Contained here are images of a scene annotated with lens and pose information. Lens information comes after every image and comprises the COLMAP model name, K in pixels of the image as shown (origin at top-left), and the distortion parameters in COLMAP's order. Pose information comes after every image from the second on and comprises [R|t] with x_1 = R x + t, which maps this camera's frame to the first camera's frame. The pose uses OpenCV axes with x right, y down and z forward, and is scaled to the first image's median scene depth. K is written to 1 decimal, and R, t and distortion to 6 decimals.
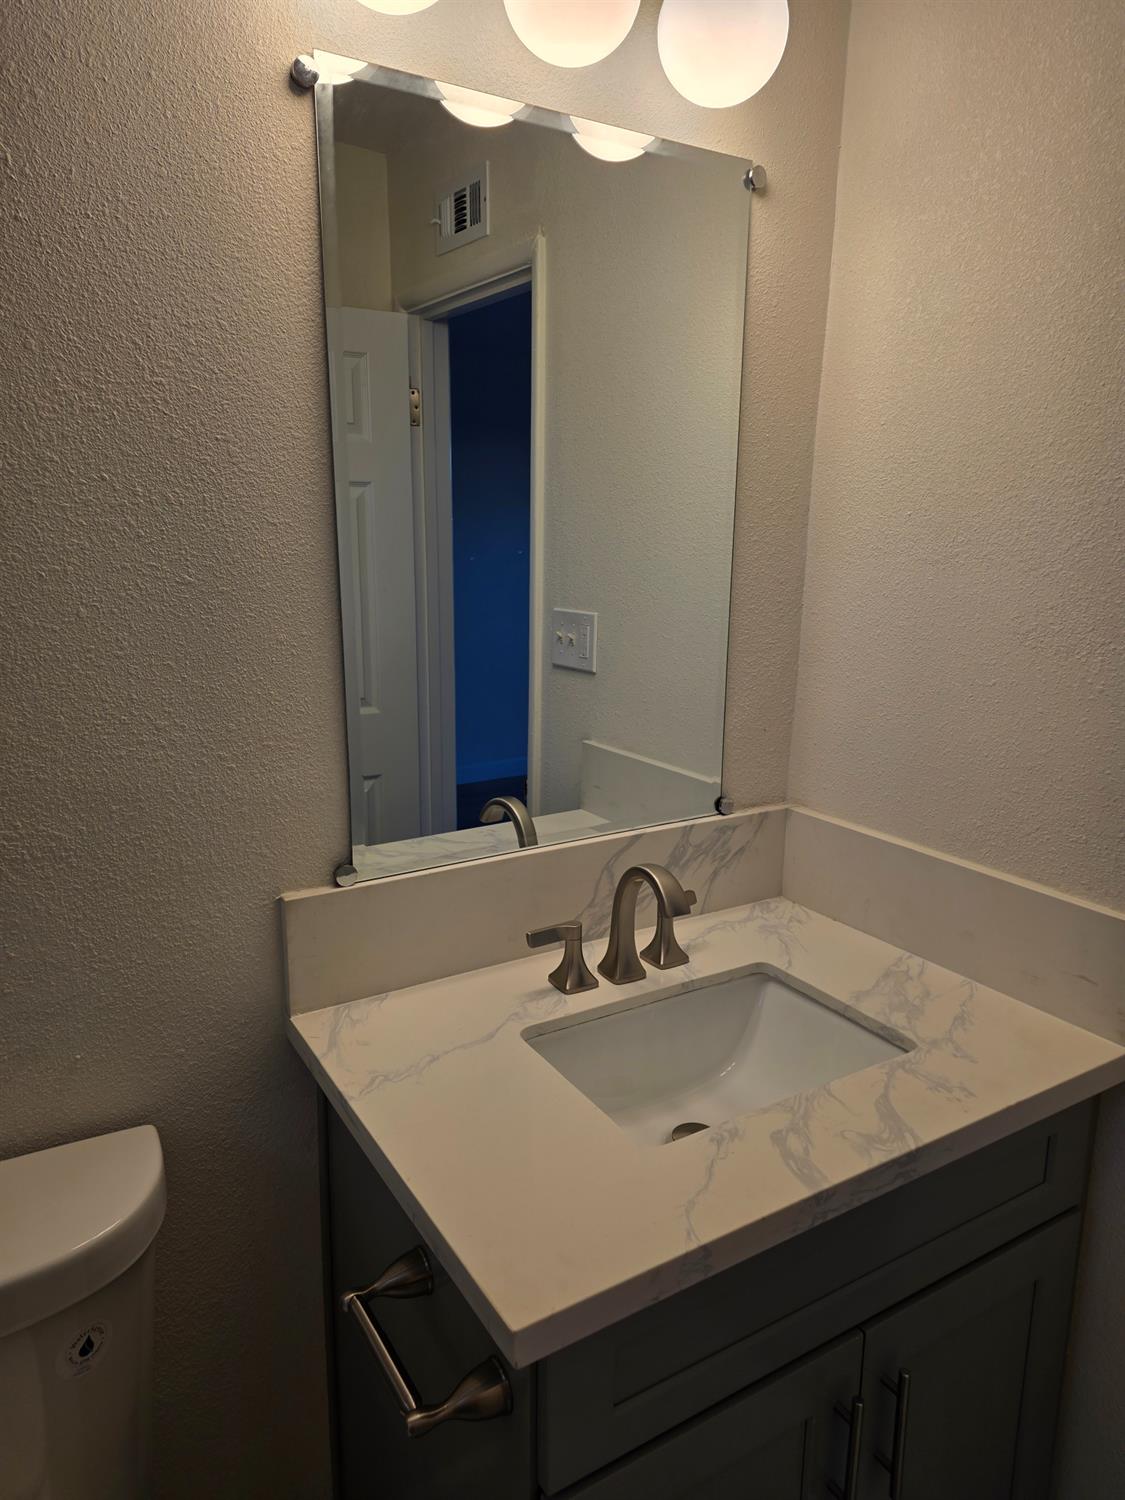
lens RADIAL K [[985.3, 0, 562.9], [0, 985.3, 758.6], [0, 0, 1]] dist [0.080119, -0.053982]
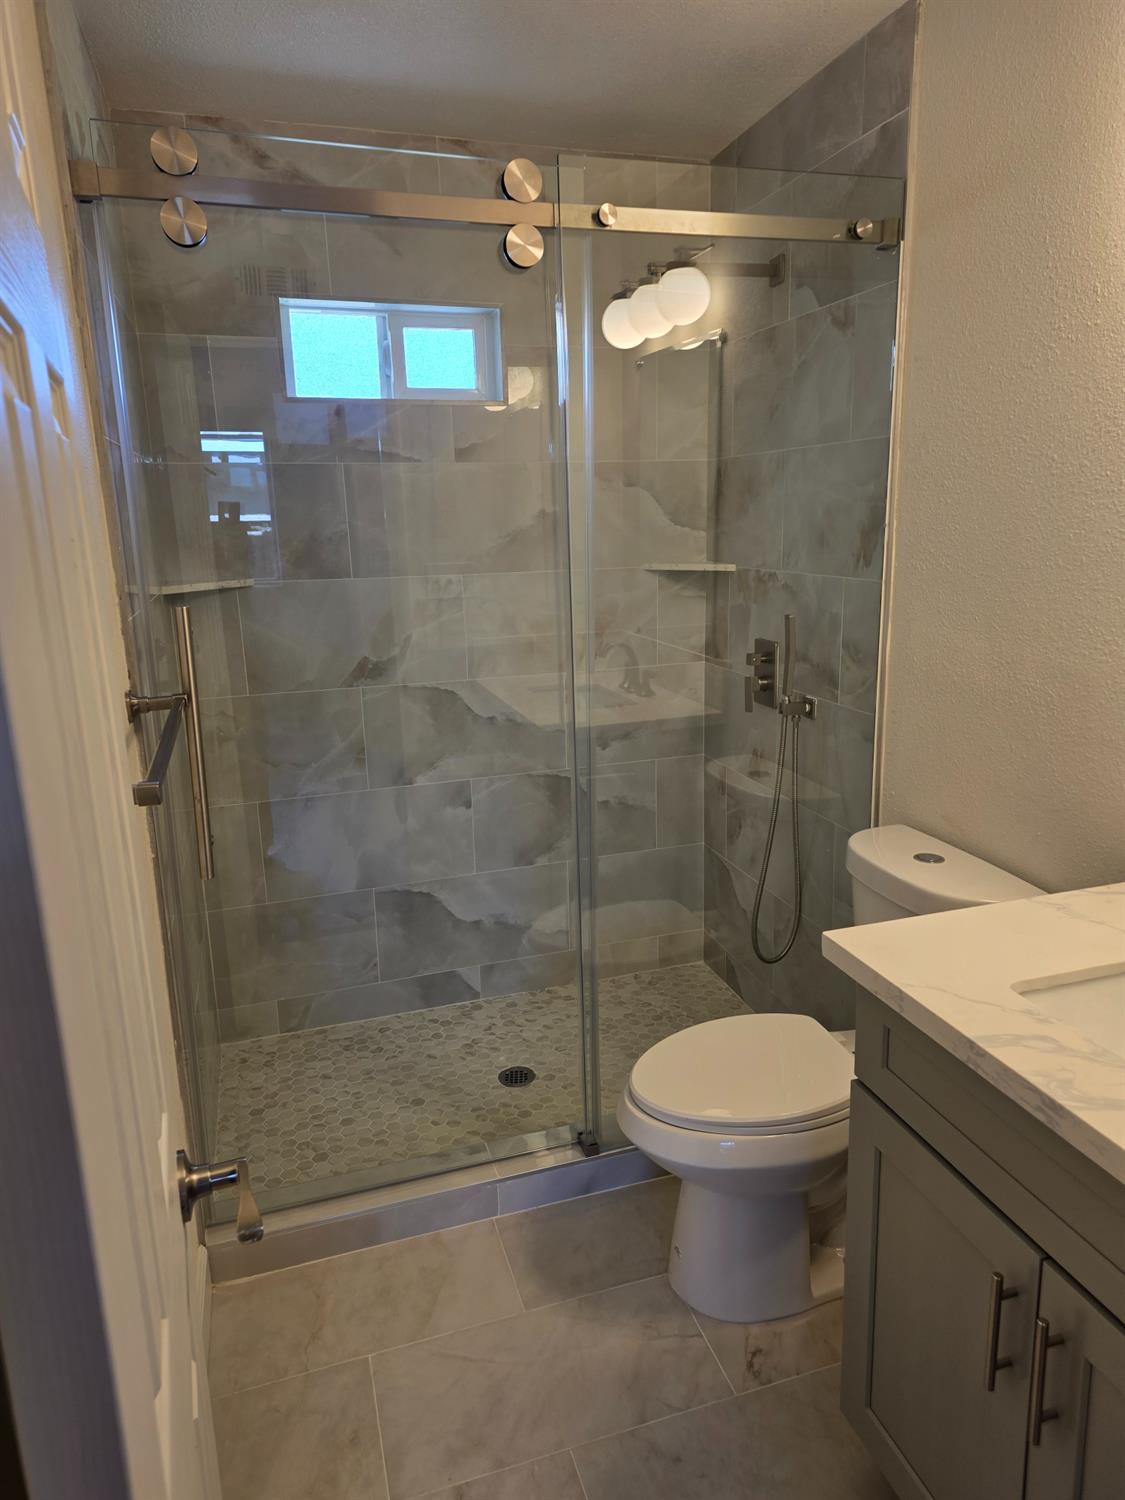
lens RADIAL K [[985.3, 0, 562.9], [0, 985.3, 758.6], [0, 0, 1]] dist [0.080119, -0.053982]
pose [[-0.240995, 0.229209, -0.943072, 1.376574], [-0.206570, 0.937332, 0.280602, -0.131419], [0.948288, 0.262434, -0.178544, 0.604405]]
